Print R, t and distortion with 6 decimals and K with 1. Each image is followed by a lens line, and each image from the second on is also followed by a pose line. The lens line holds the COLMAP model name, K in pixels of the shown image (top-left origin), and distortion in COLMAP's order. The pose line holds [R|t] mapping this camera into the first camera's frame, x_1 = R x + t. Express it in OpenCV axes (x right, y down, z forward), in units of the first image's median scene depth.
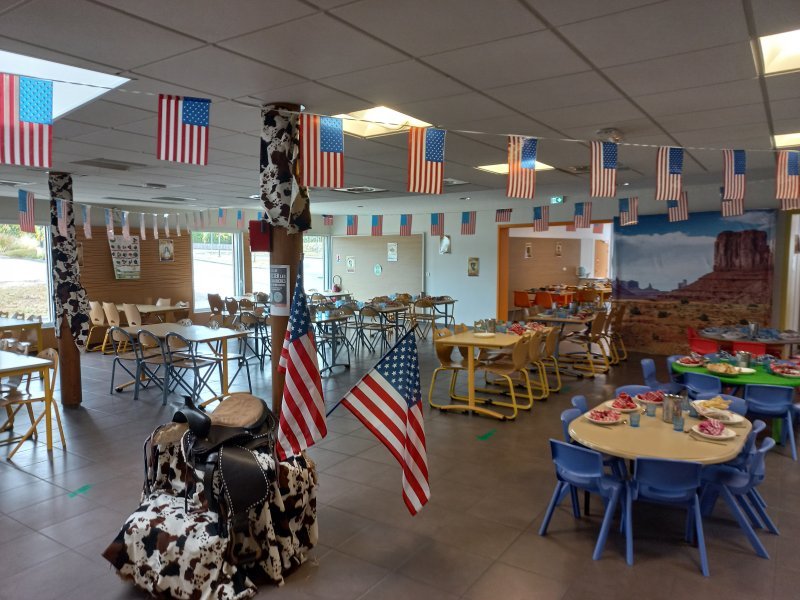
lens RADIAL K [[585.7, 0, 392.0], [0, 585.7, 302.2], [0, 0, 1]] dist [0.065171, -0.000149]
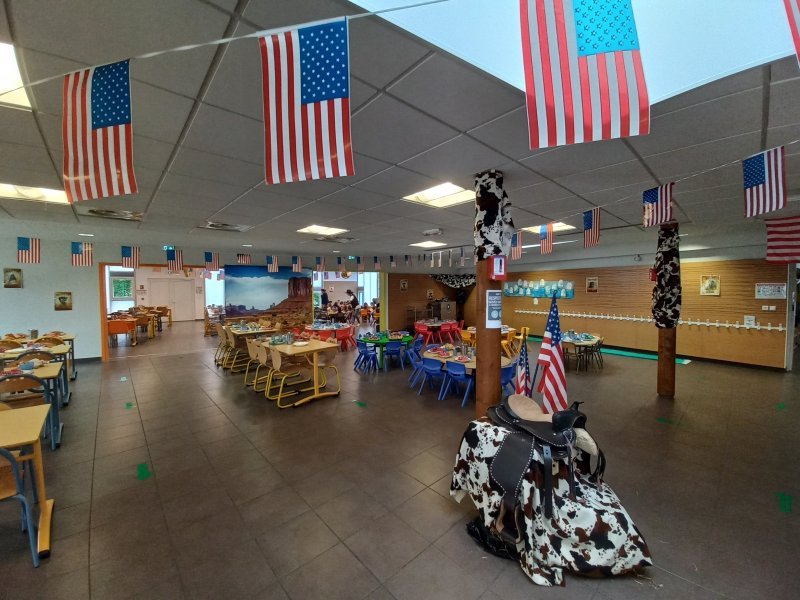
lens RADIAL K [[320.9, 0, 406.4], [0, 320.9, 298.0], [0, 0, 1]] dist [0.004581, 0.000147]
pose [[0.197829, -0.028149, 0.979832, -0.373280], [0.082307, 0.996535, 0.012011, -0.031421], [-0.976775, 0.078271, 0.199460, 0.424215]]
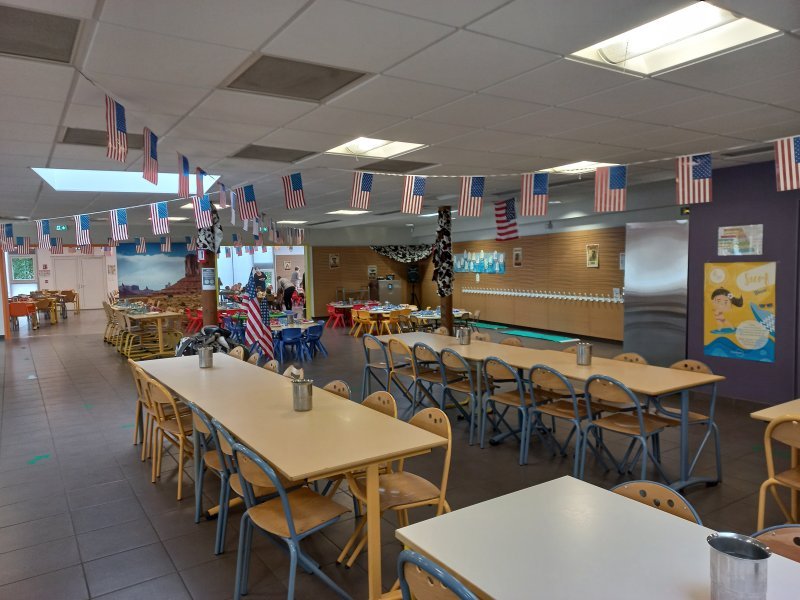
lens RADIAL K [[585.7, 0, 395.1], [0, 585.7, 302.6], [0, 0, 1]] dist [0.065171, -0.000149]
pose [[0.365412, -0.068712, 0.928306, -0.816315], [0.096340, 0.994708, 0.035705, 0.019222], [-0.925847, 0.076386, 0.370098, -0.186841]]
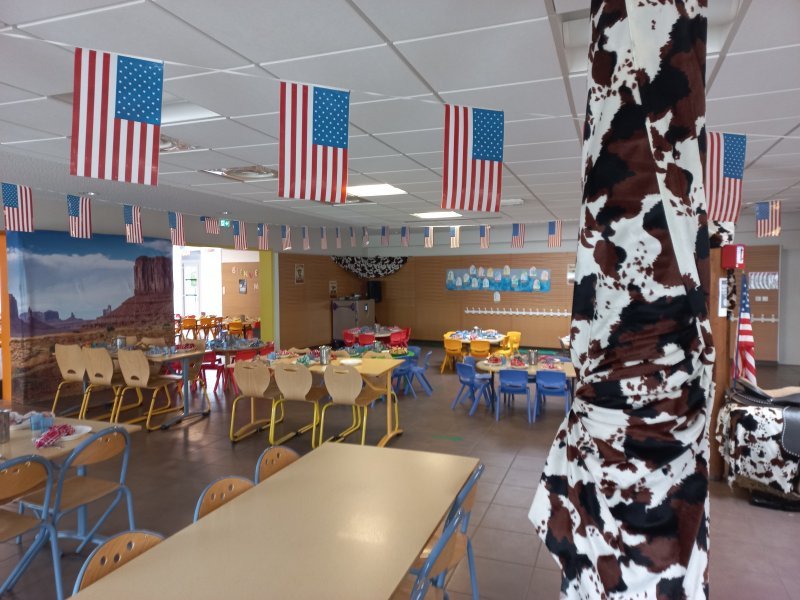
lens RADIAL K [[562.8, 0, 399.5], [0, 562.8, 299.7], [0, 0, 1]] dist [0.001457, -0.004392]
pose [[-0.245003, -0.034018, 0.968925, -0.479976], [0.080894, 0.995182, 0.055394, -0.059426], [-0.966142, 0.091952, -0.241071, 0.780293]]
